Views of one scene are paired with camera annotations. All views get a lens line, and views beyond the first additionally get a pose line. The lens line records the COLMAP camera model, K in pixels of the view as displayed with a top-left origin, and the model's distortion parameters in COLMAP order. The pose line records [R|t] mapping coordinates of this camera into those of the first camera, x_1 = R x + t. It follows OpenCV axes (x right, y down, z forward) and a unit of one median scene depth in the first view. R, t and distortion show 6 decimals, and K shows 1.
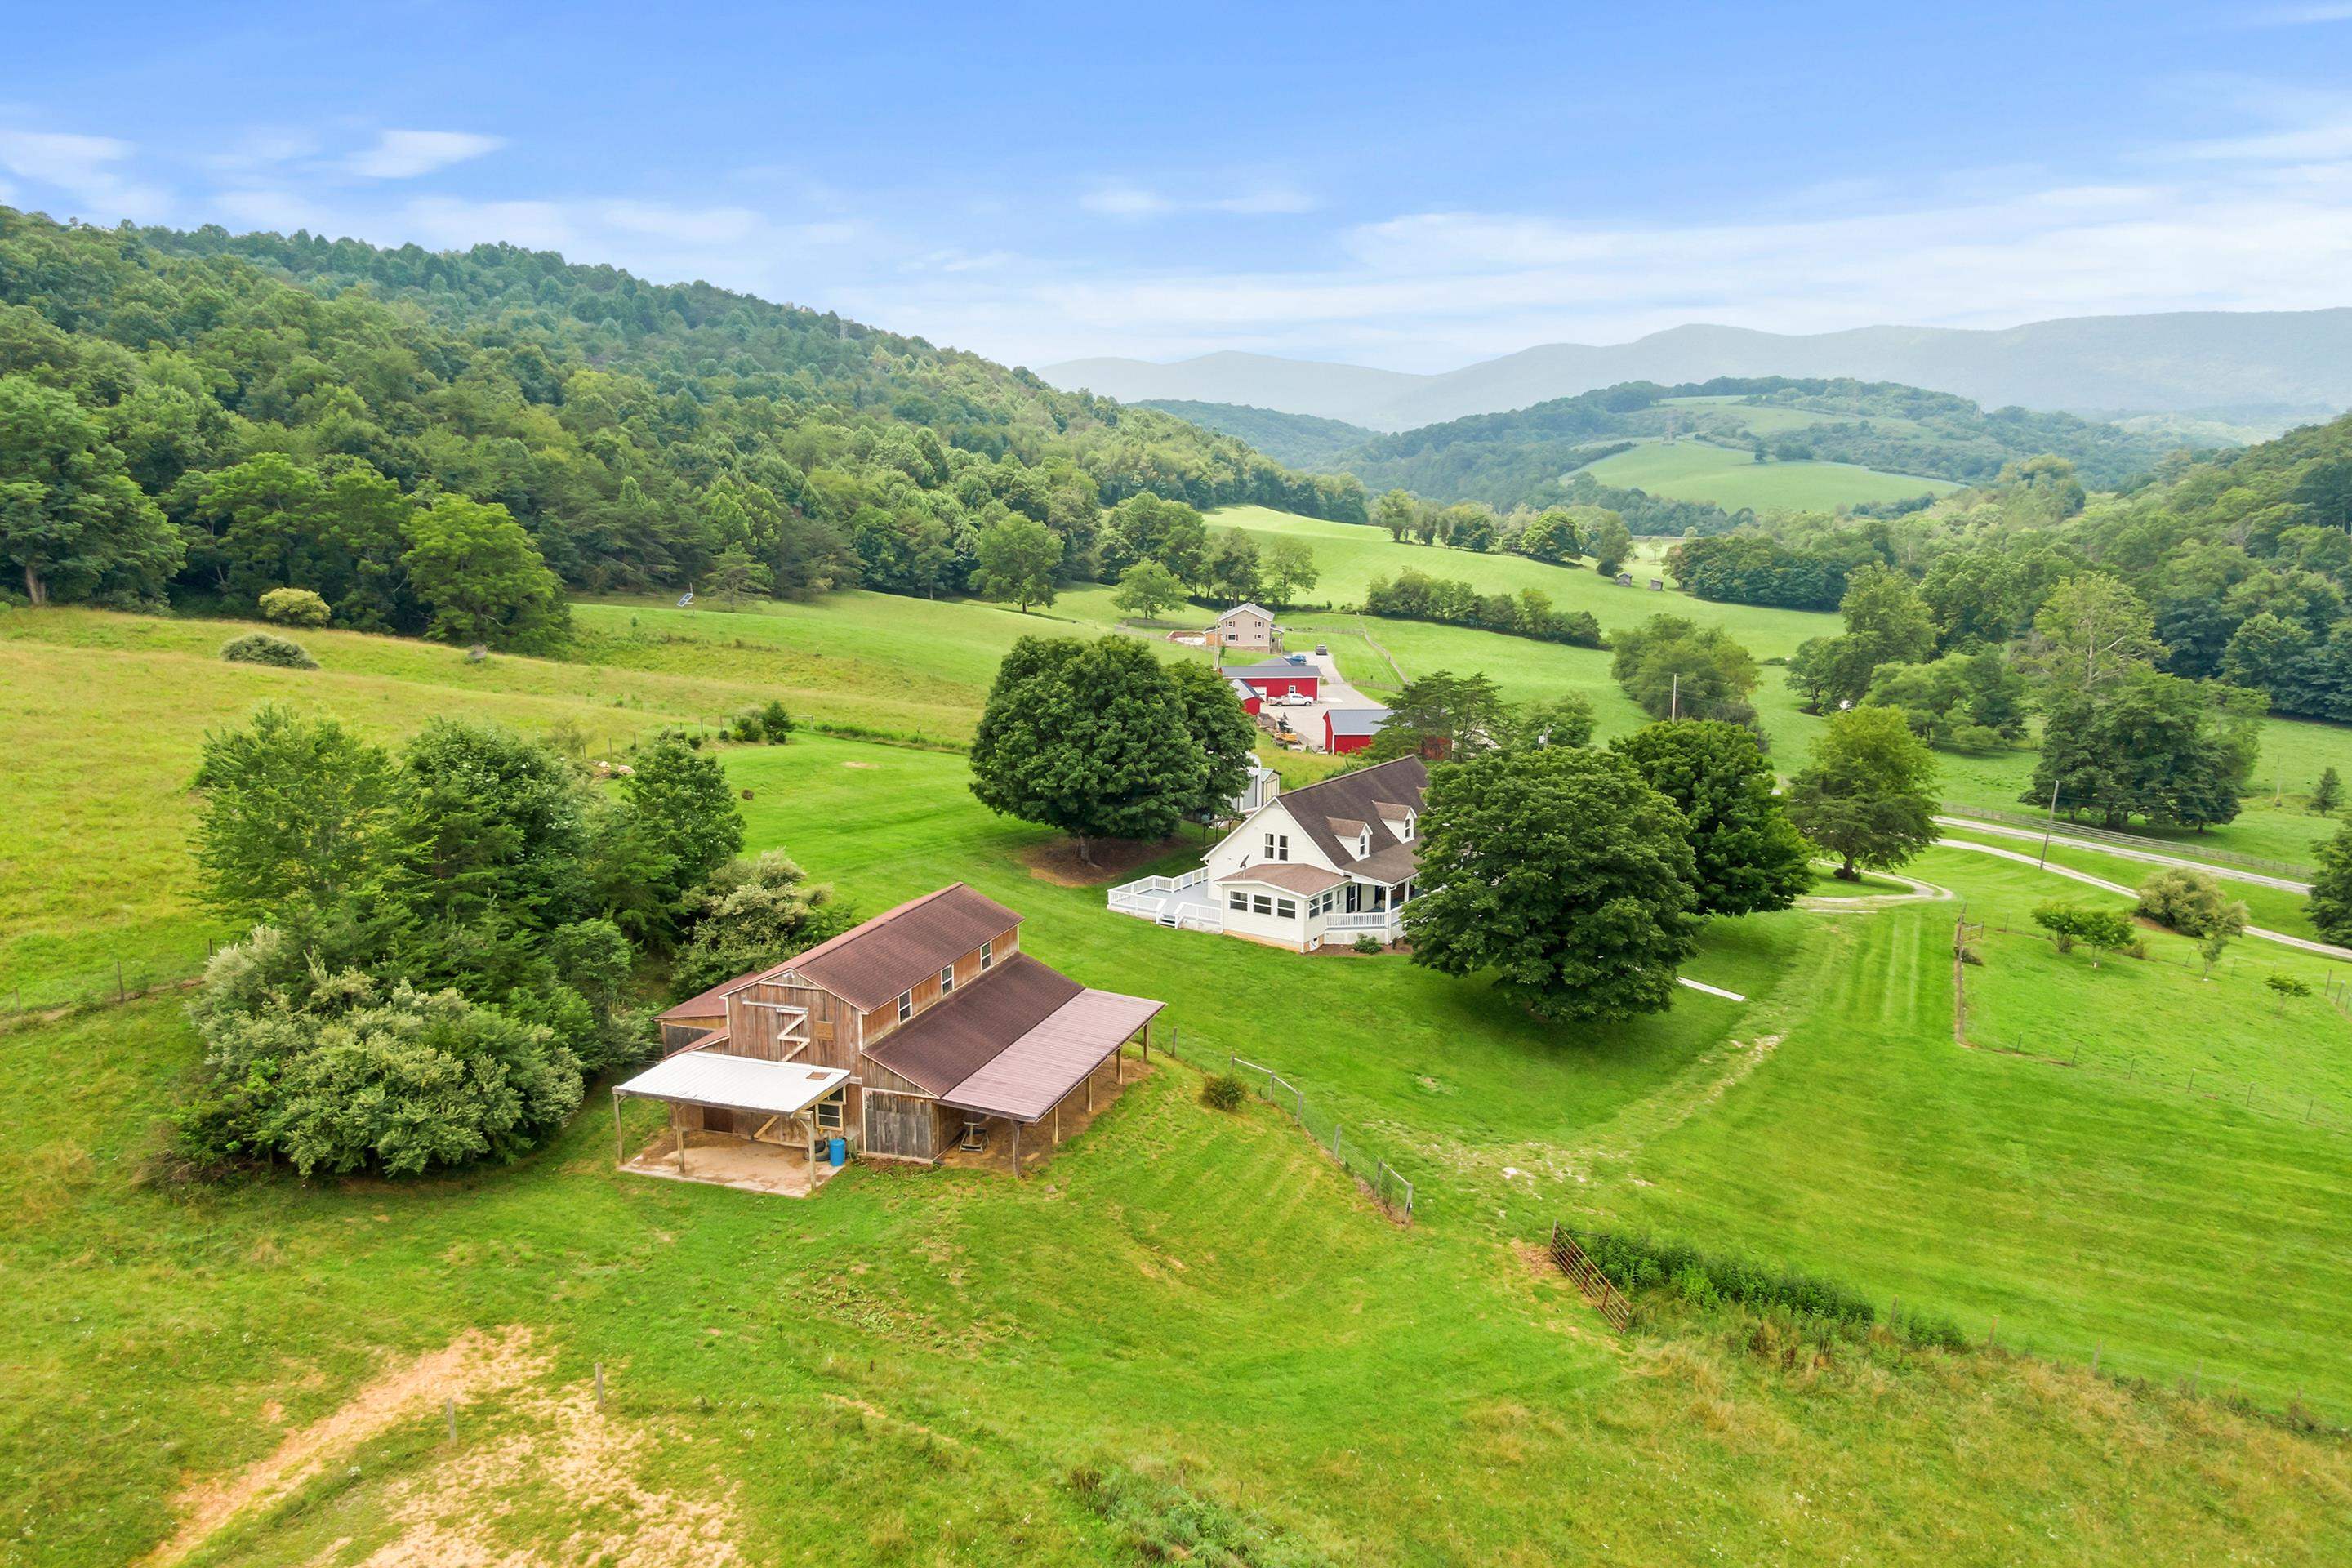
lens RADIAL K [[1644.8, 0, 1170.3], [0, 1644.8, 898.3], [0, 0, 1]] dist [0.053551, -0.087124]
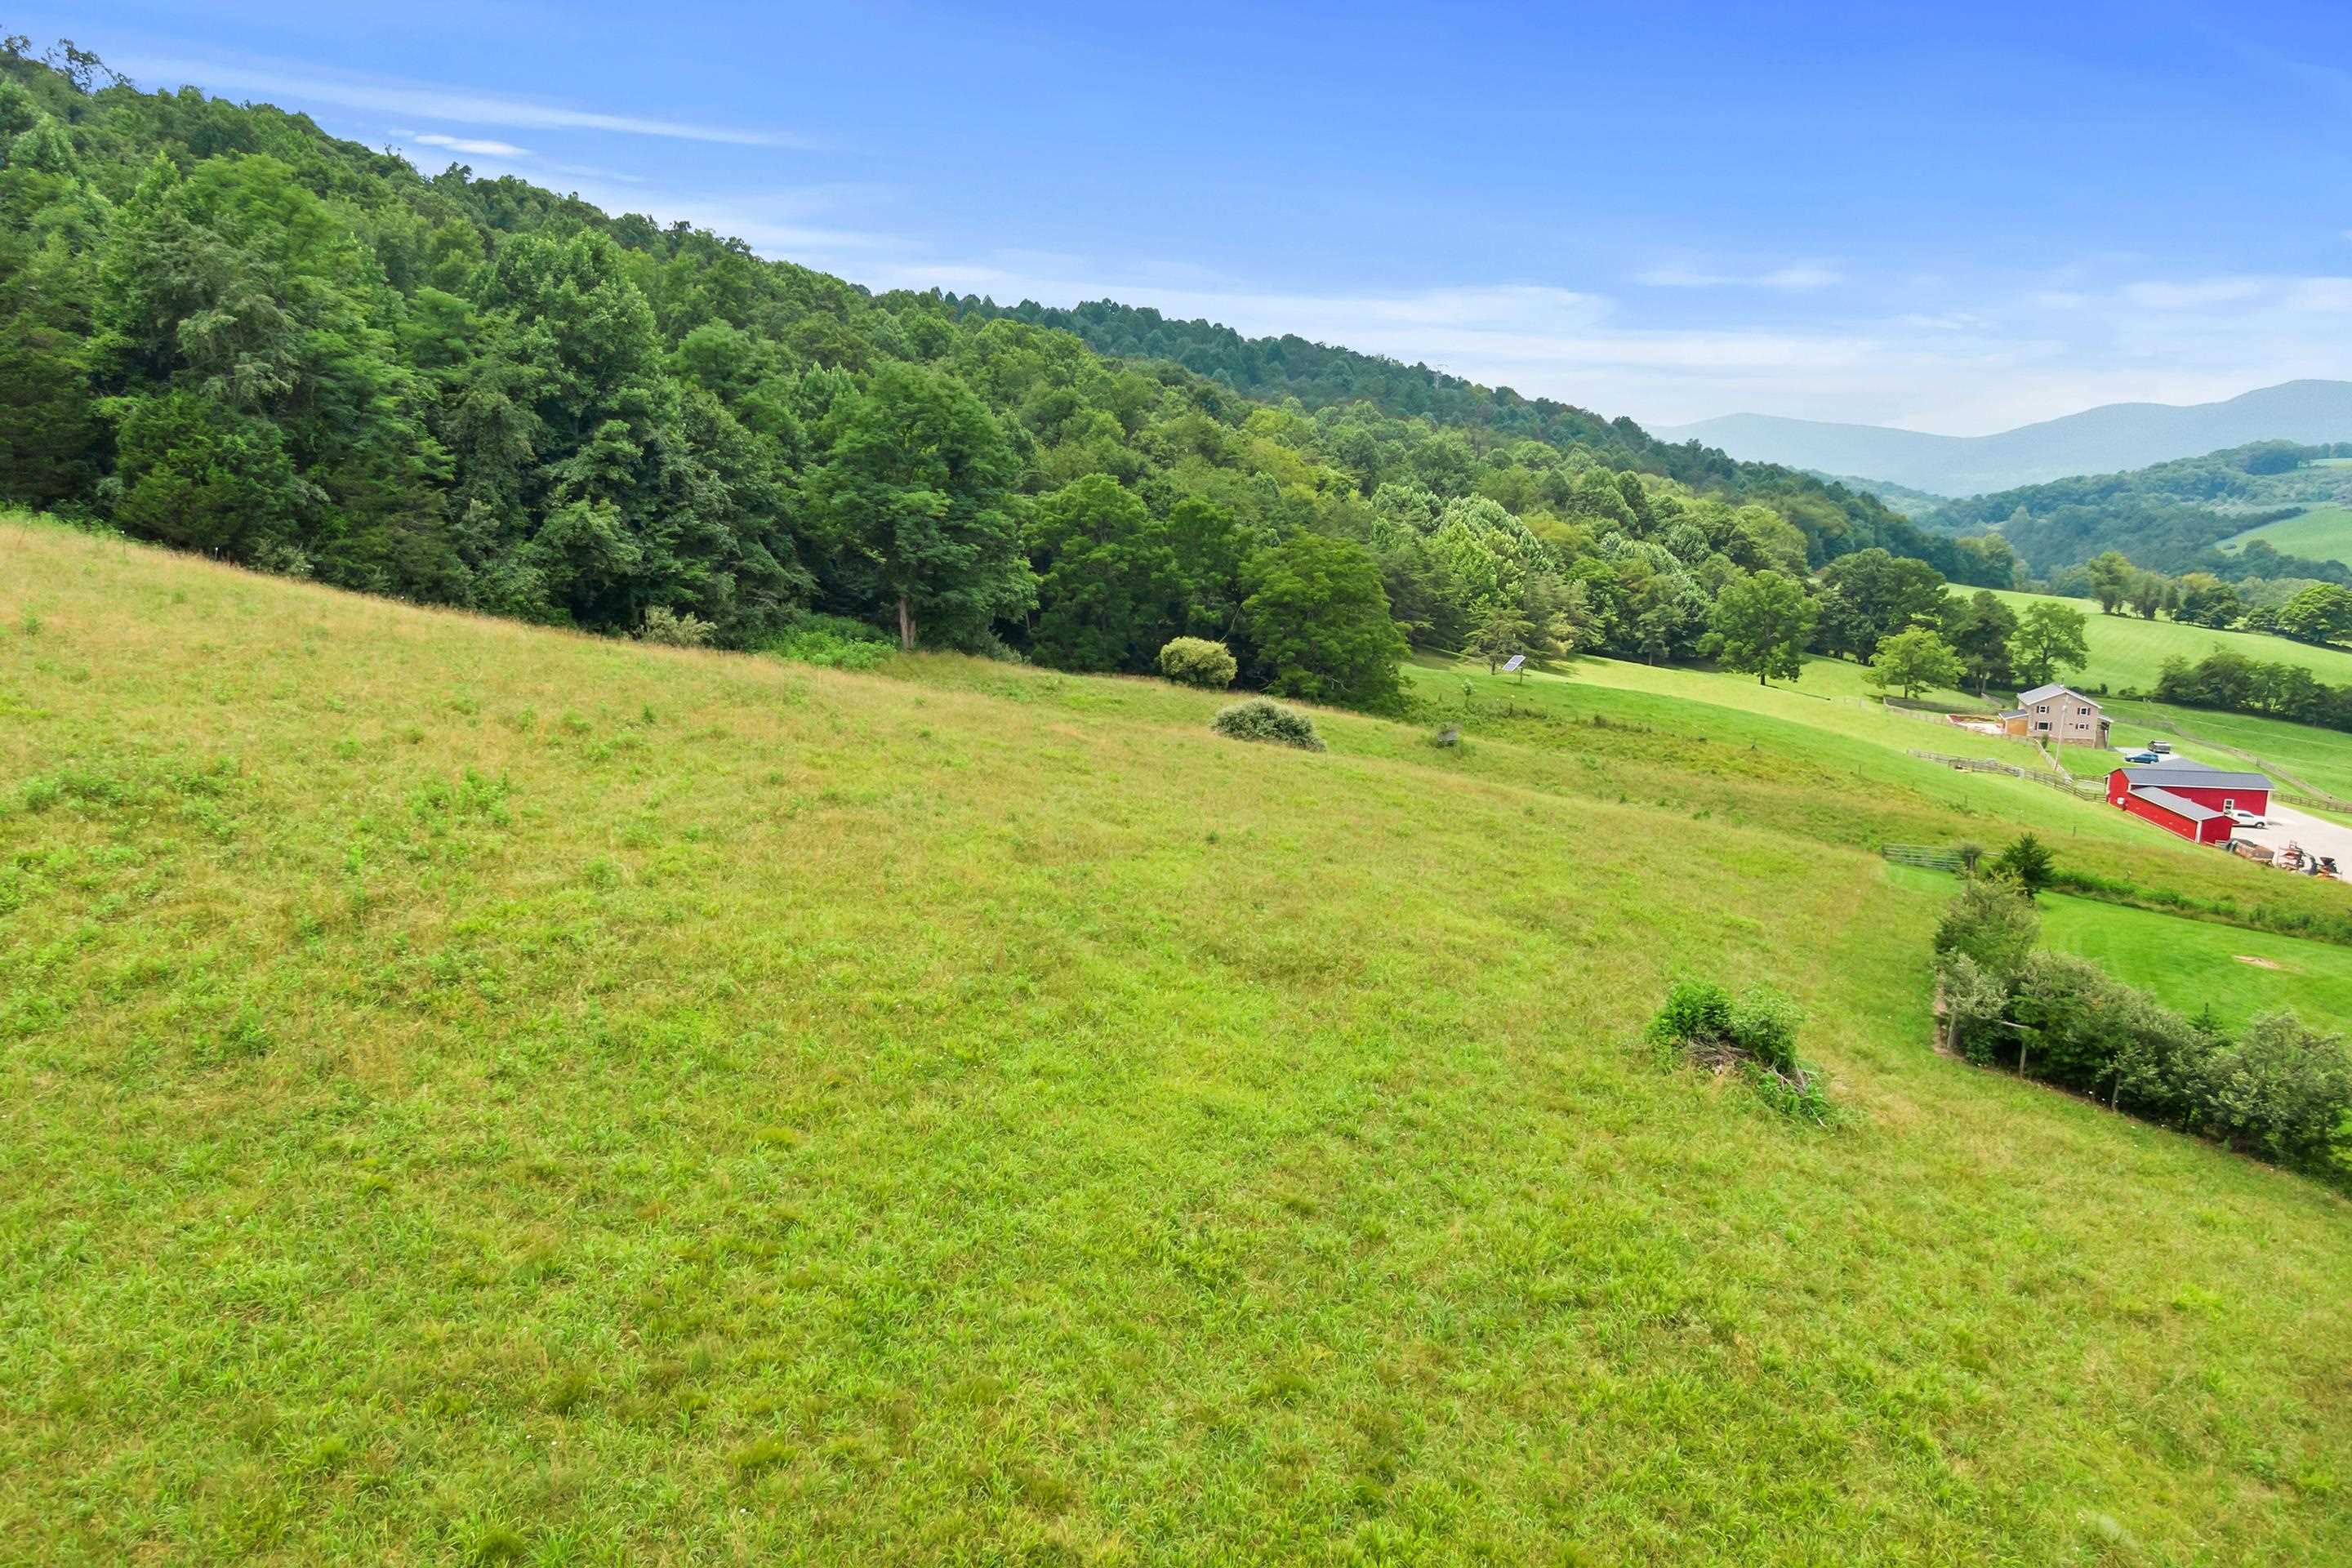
lens RADIAL K [[1670.2, 0, 1173.0], [0, 1670.2, 853.2], [0, 0, 1]] dist [0.019497, -0.031270]
pose [[0.962186, 0.062755, -0.265067, -0.151059], [-0.079787, 0.995350, -0.053975, -0.020709], [0.260447, 0.073083, 0.962718, 0.119835]]
